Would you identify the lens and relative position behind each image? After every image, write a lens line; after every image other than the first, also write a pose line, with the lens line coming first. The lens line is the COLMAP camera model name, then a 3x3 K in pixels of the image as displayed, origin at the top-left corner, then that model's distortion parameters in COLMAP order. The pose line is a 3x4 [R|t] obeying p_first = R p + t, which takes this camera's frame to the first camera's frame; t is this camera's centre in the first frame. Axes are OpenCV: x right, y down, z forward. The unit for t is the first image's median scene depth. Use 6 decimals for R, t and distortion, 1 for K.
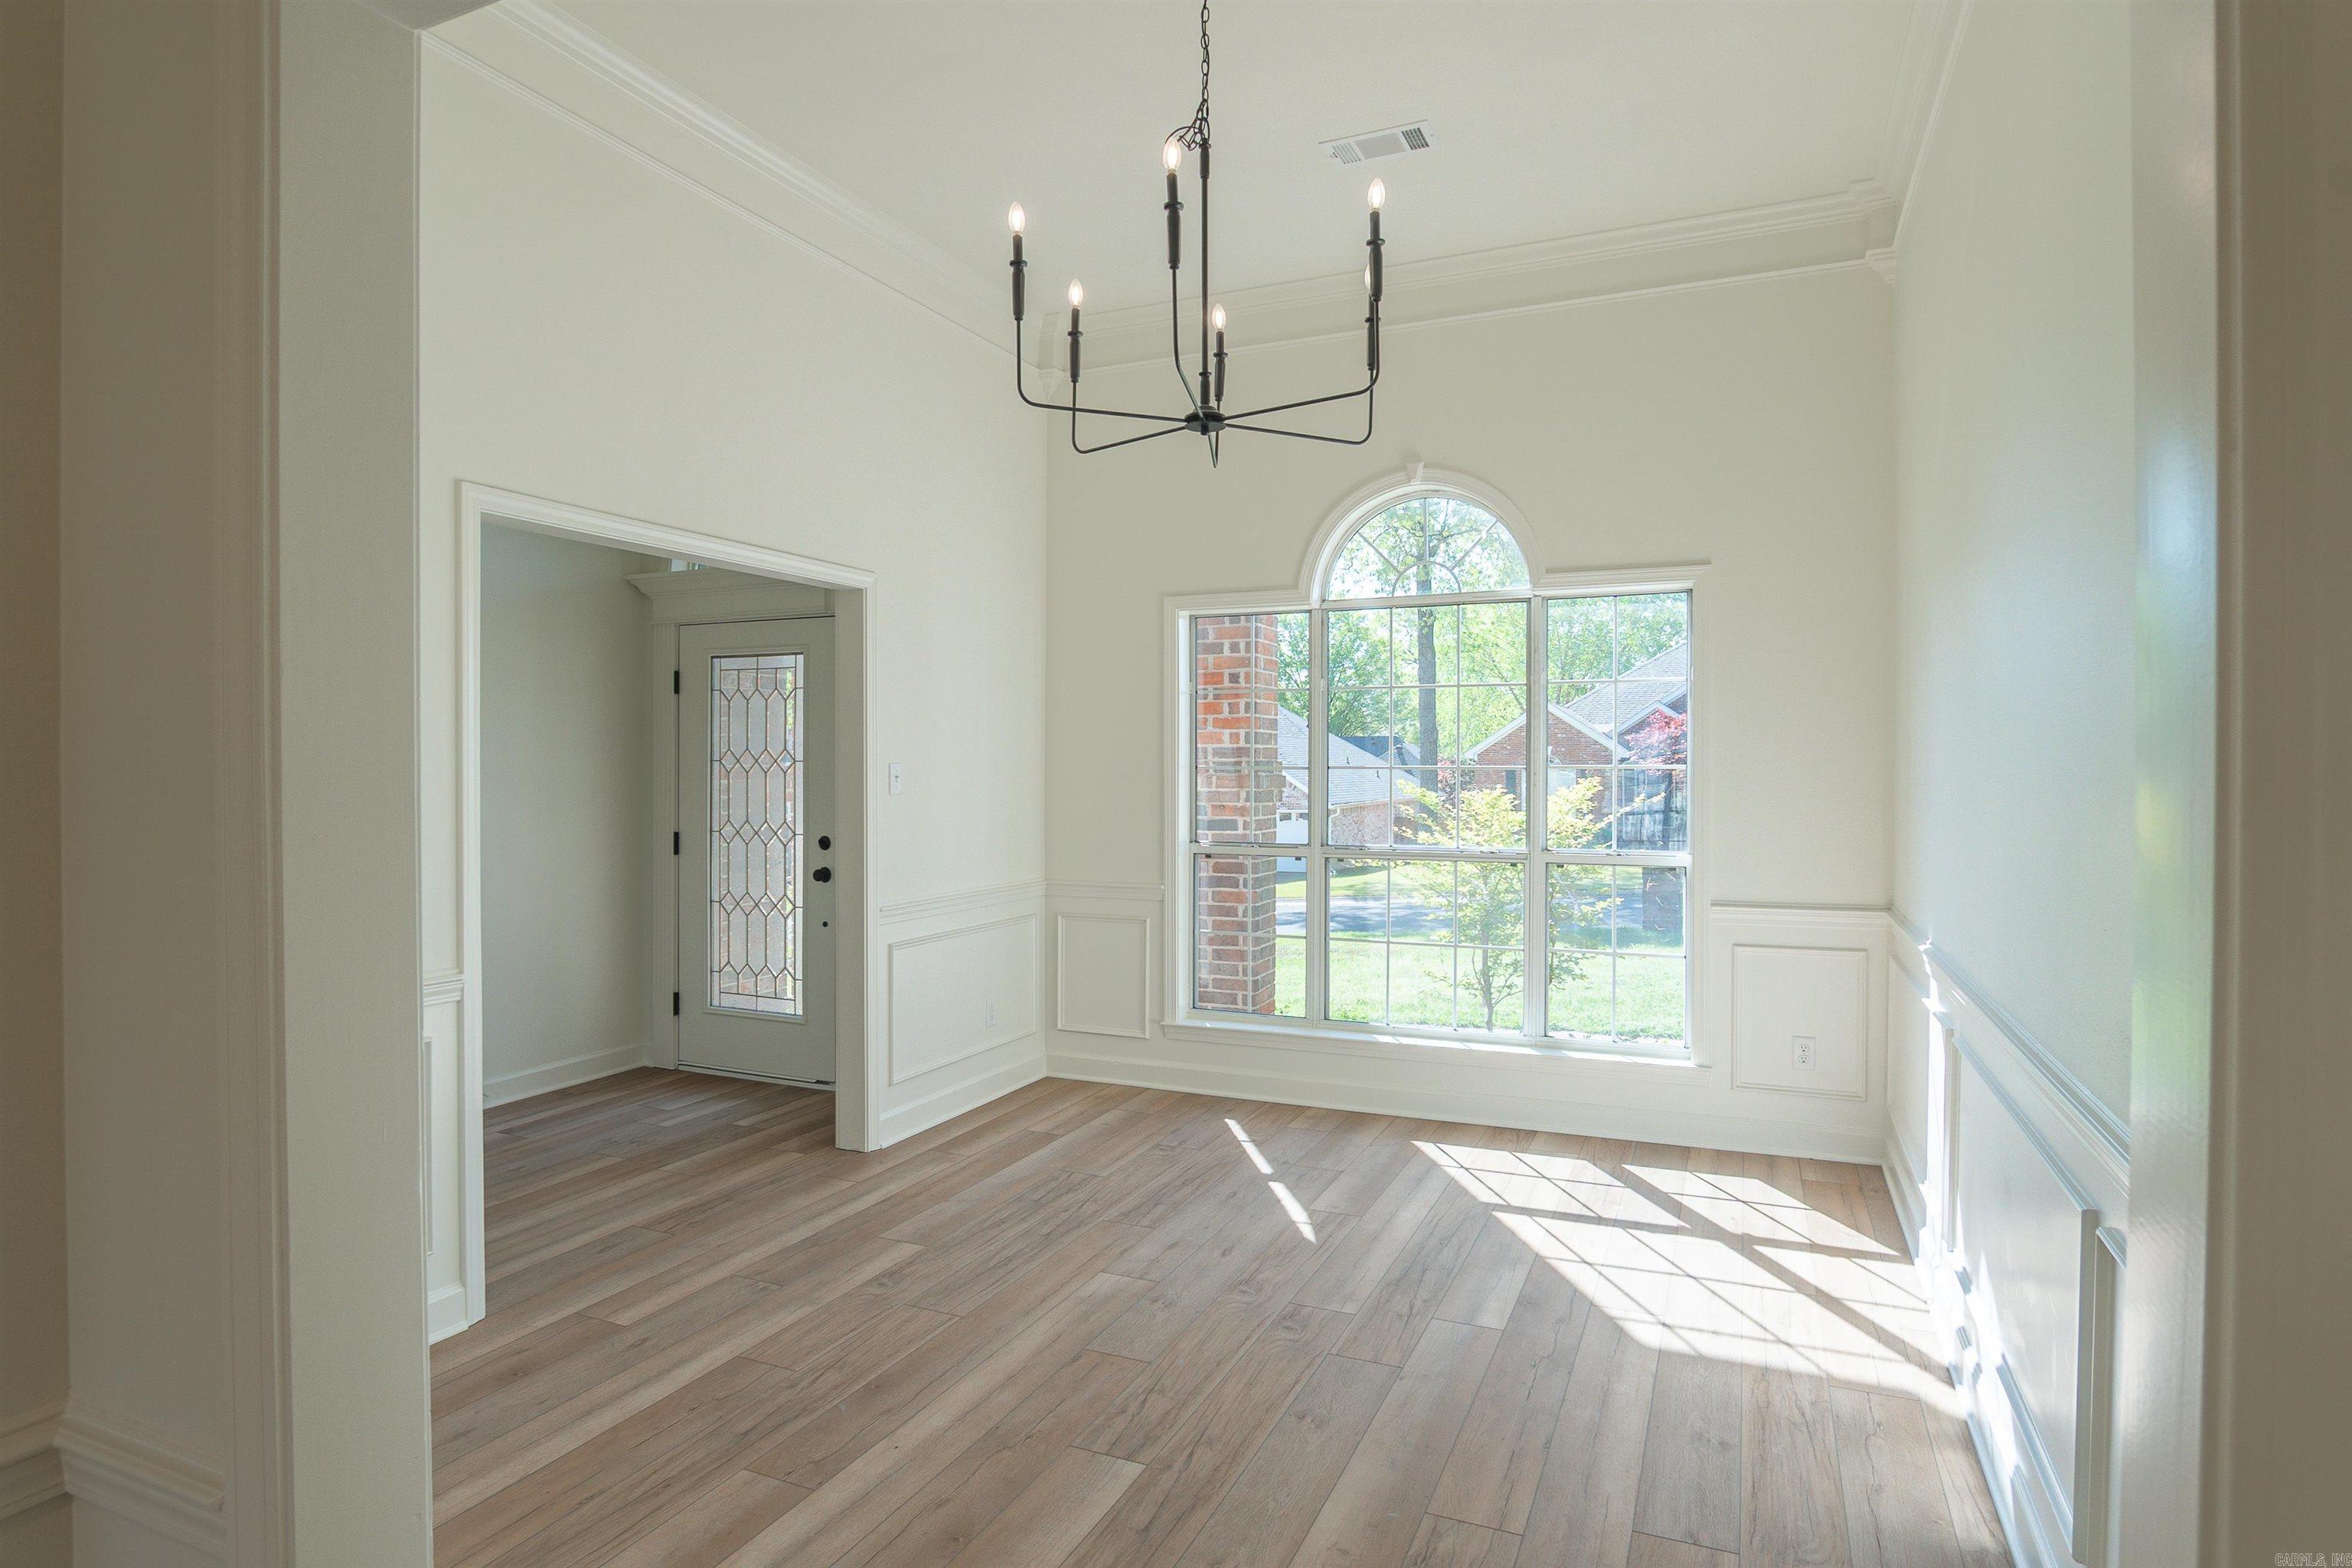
lens RADIAL K [[1277.7, 0, 1171.9], [0, 1277.7, 787.8], [0, 0, 1]] dist [-0.018829, 0.006546]
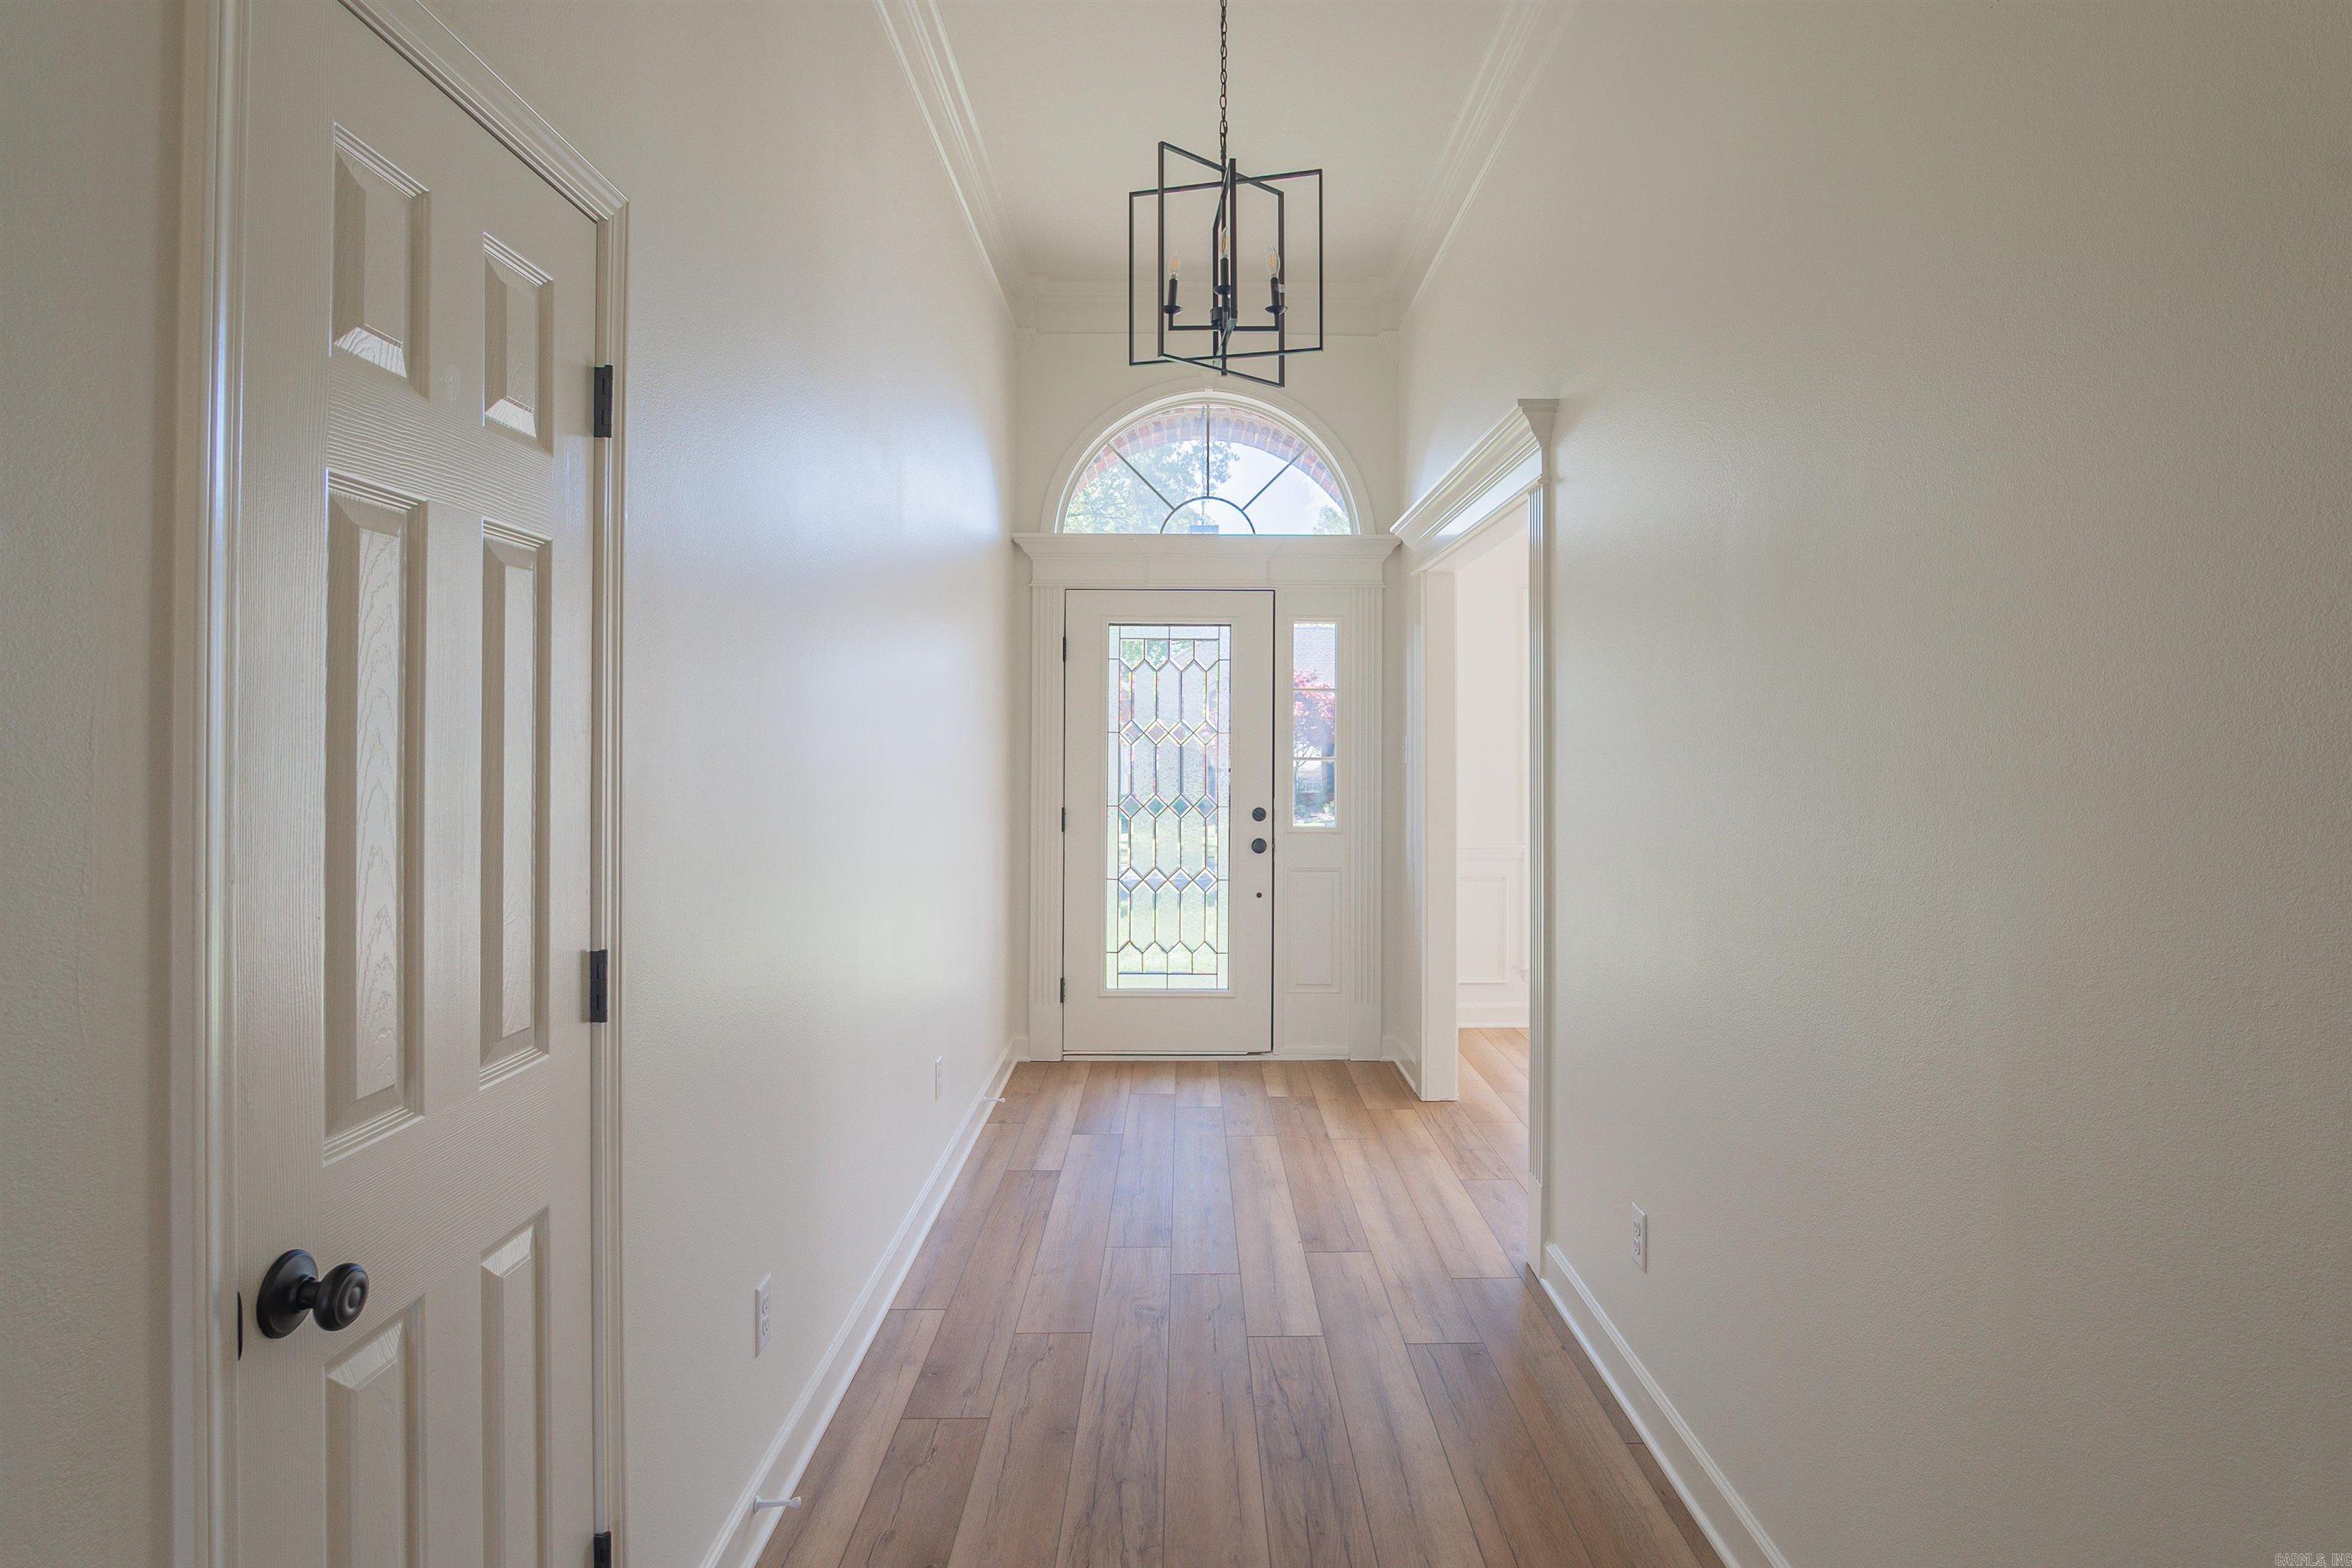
lens RADIAL K [[1277.7, 0, 1190.9], [0, 1277.7, 763.4], [0, 0, 1]] dist [-0.018829, 0.006546]
pose [[0.899958, -0.002204, 0.435971, -0.738987], [0.004054, 0.999986, -0.003313, 0.005527], [-0.435958, 0.004749, 0.899954, 0.111681]]
